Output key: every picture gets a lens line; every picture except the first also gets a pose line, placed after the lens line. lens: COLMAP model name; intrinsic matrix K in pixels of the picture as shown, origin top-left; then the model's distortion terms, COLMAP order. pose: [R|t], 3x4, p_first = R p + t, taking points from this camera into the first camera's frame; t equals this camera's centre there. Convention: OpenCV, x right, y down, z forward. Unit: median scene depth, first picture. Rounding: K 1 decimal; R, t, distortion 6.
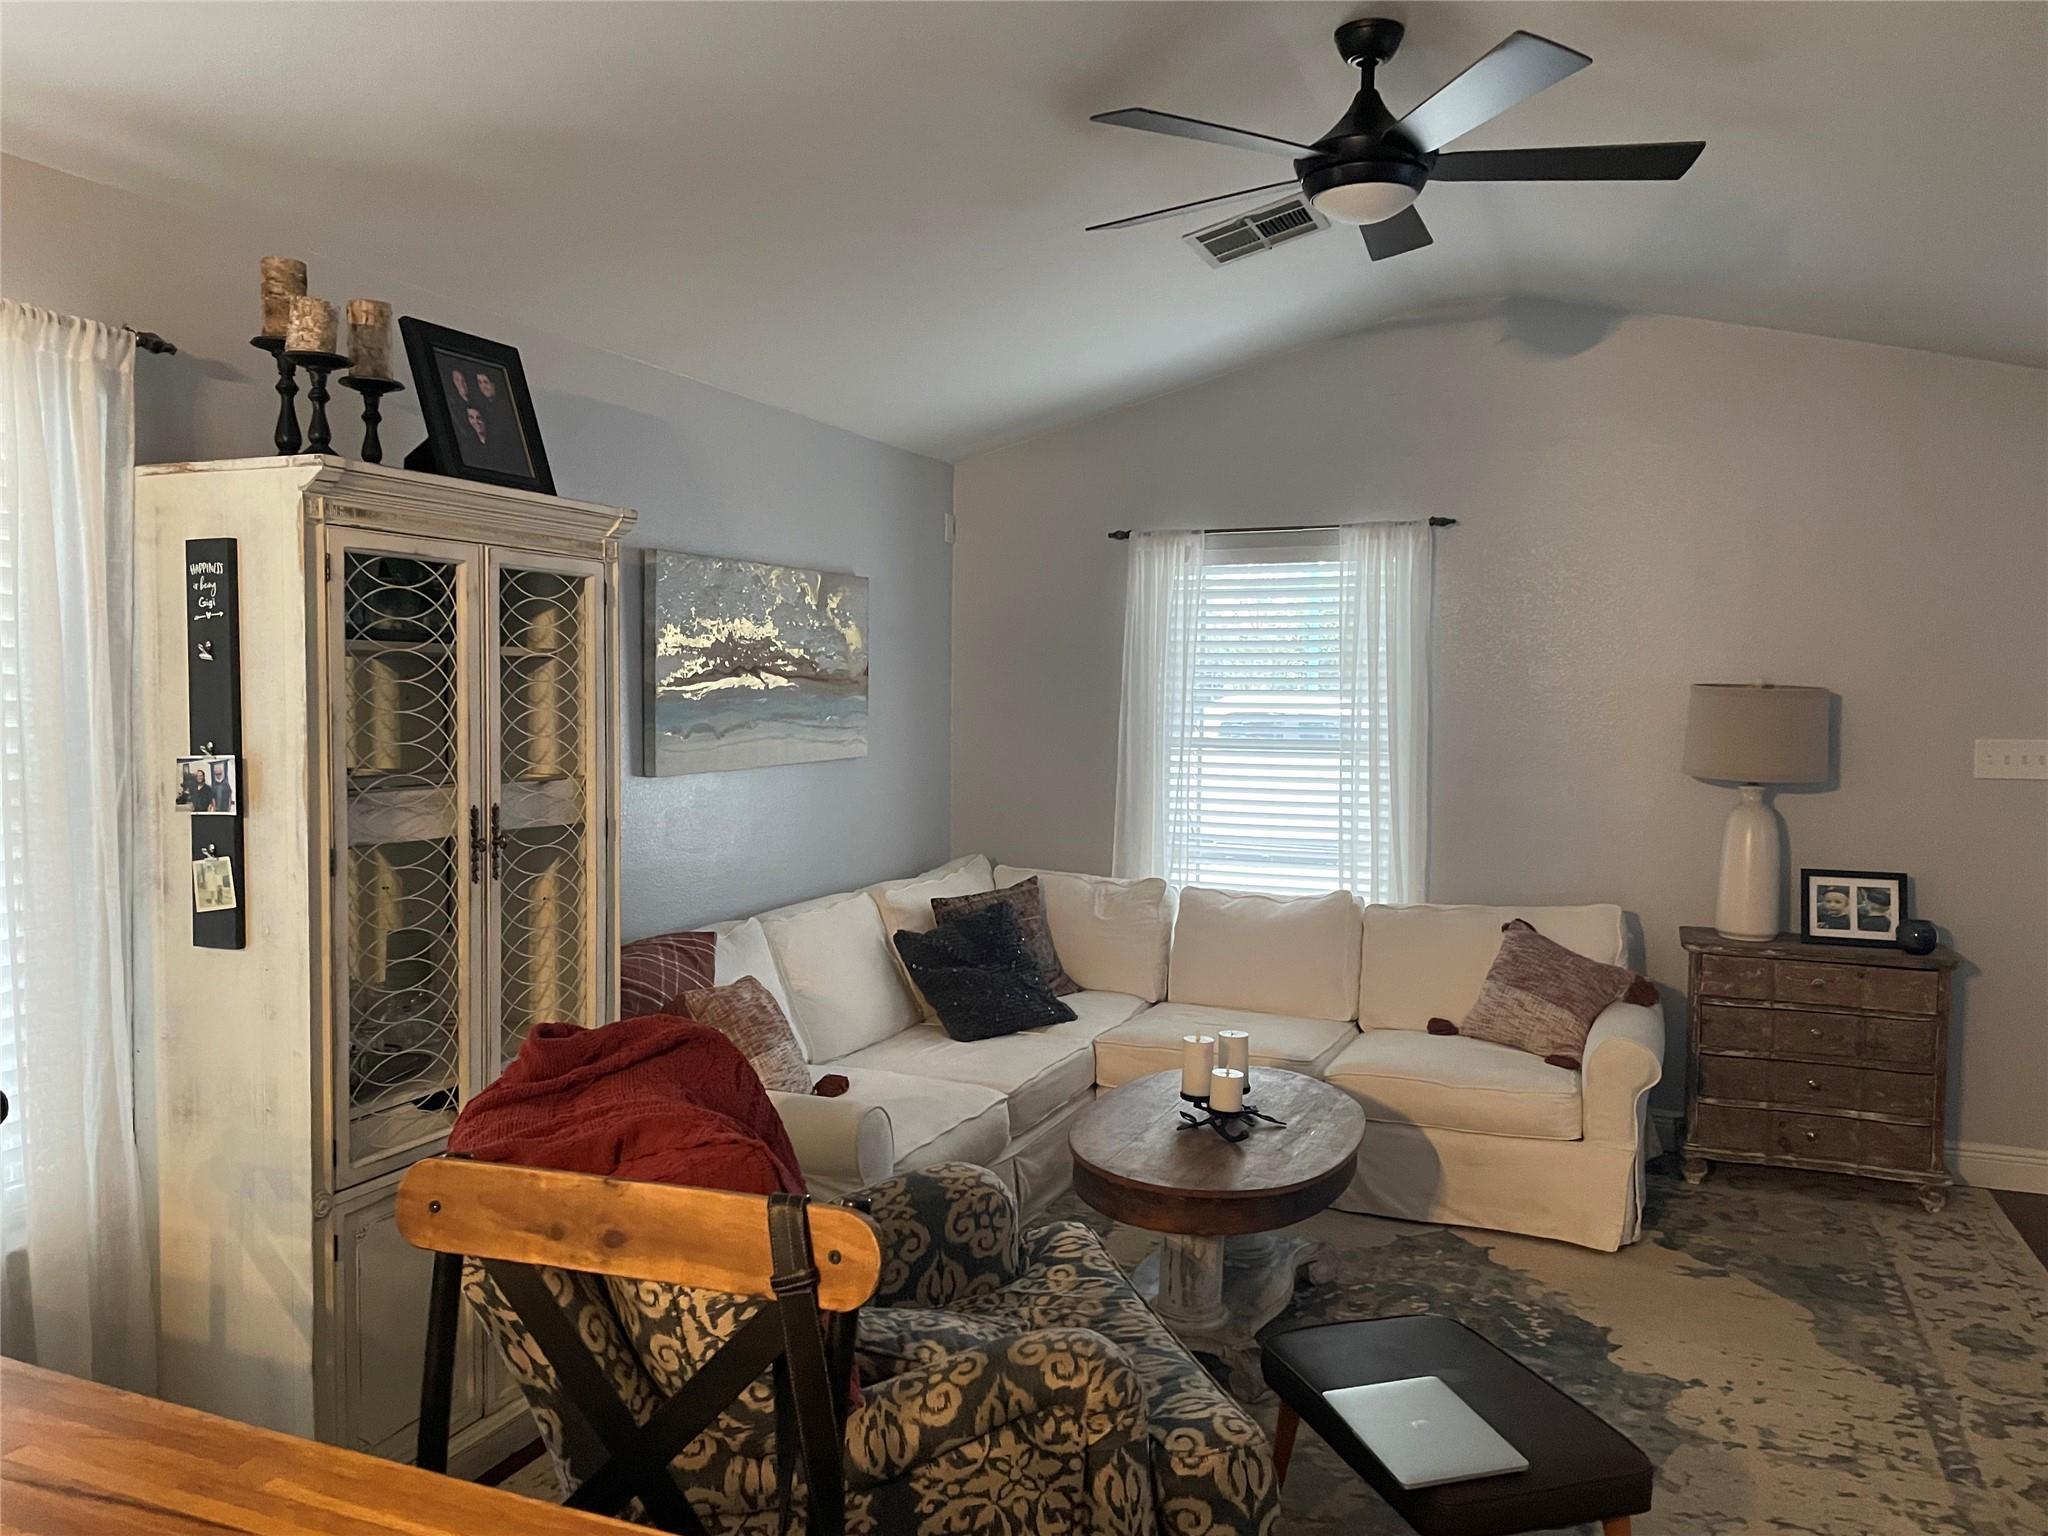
lens RADIAL K [[1542.8, 0, 1017.5], [0, 1542.8, 751.0], [0, 0, 1]] dist [0.100000, -0.117234]
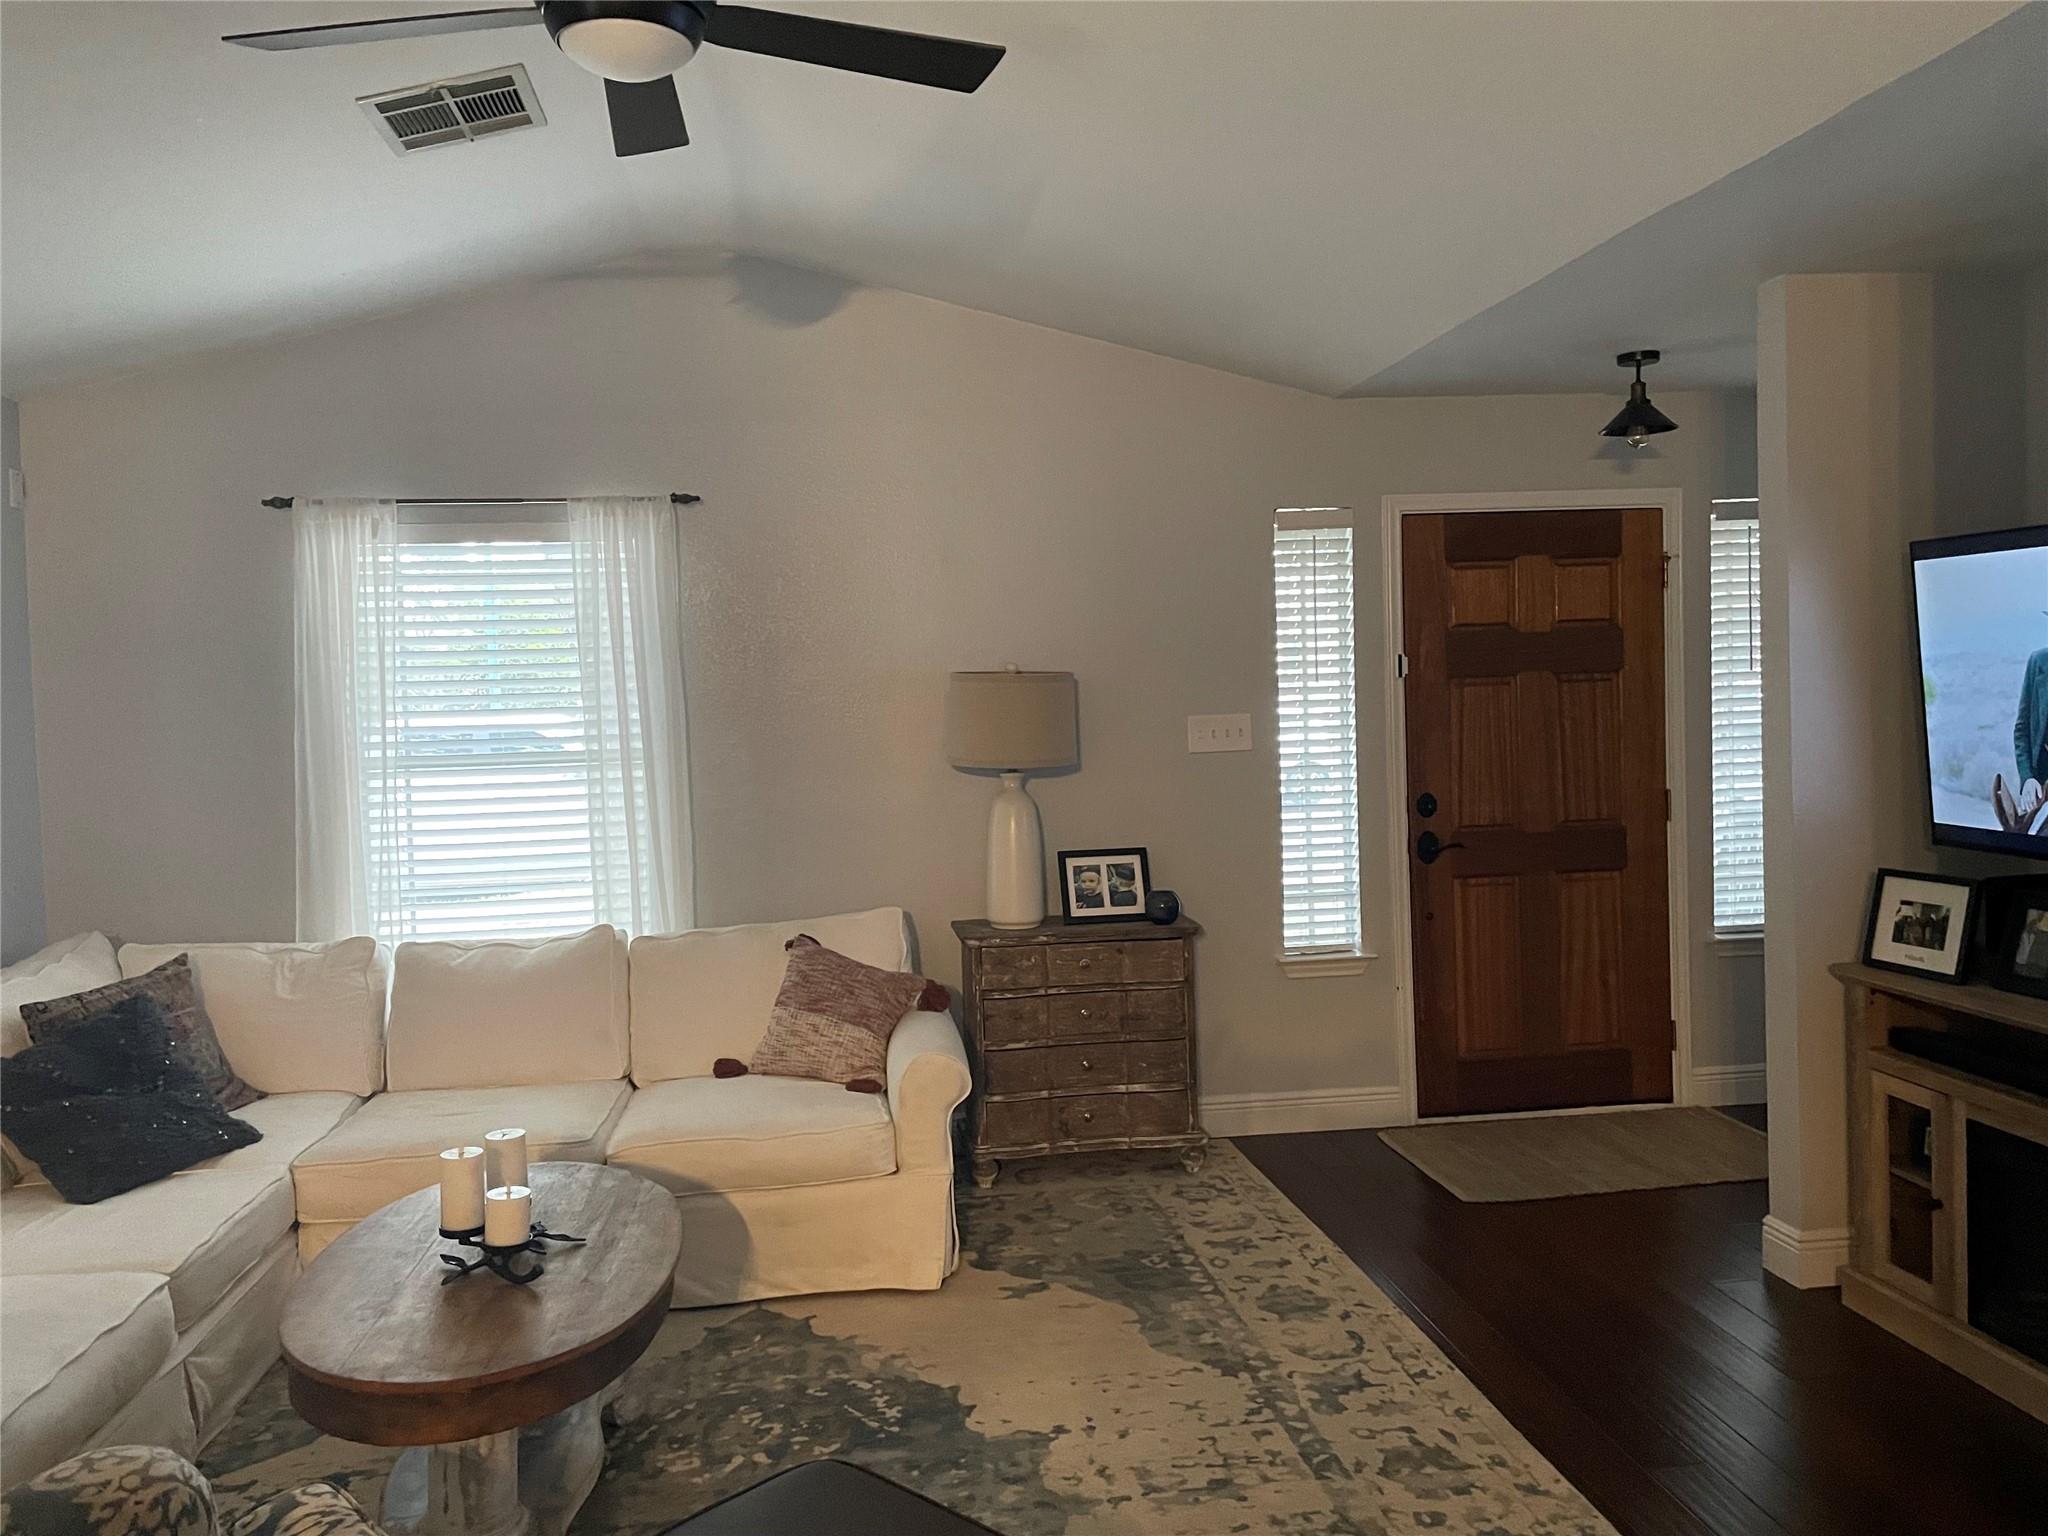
lens RADIAL K [[1542.8, 0, 1017.5], [0, 1542.8, 751.0], [0, 0, 1]] dist [0.100000, -0.117234]
pose [[0.867802, -0.054737, 0.493887, -0.010765], [0.058784, 0.998244, 0.007345, 0.001853], [-0.493422, 0.022659, 0.869495, 0.167213]]
